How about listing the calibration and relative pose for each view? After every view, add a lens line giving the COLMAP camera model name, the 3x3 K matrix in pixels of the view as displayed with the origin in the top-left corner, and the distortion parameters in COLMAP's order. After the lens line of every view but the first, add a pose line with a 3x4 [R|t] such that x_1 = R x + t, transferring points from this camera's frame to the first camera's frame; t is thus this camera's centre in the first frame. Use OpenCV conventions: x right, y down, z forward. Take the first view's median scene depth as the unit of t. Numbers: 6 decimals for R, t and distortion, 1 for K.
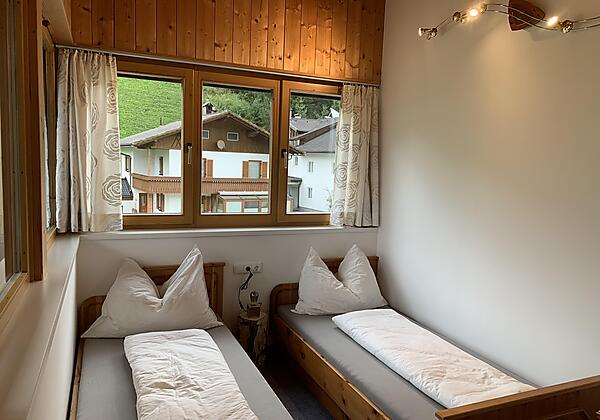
lens RADIAL K [[457.7, 0, 300.0], [0, 457.7, 210.0], [0, 0, 1]] dist [0.087708, -0.169852]
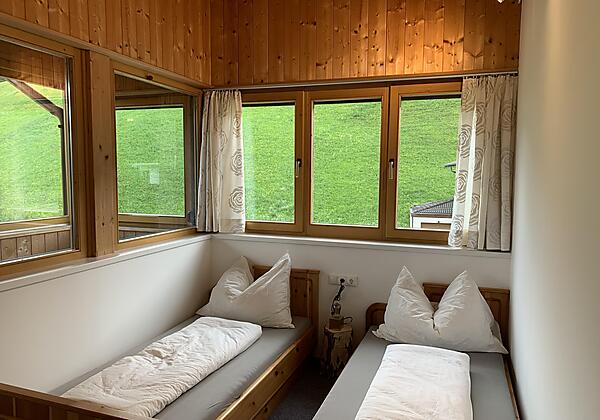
lens RADIAL K [[457.7, 0, 300.0], [0, 457.7, 210.0], [0, 0, 1]] dist [0.087708, -0.169852]
pose [[0.731791, 0.023283, -0.681132, 0.502790], [-0.052784, 0.998351, -0.022584, 0.002608], [0.679482, 0.052479, 0.731813, 0.207484]]
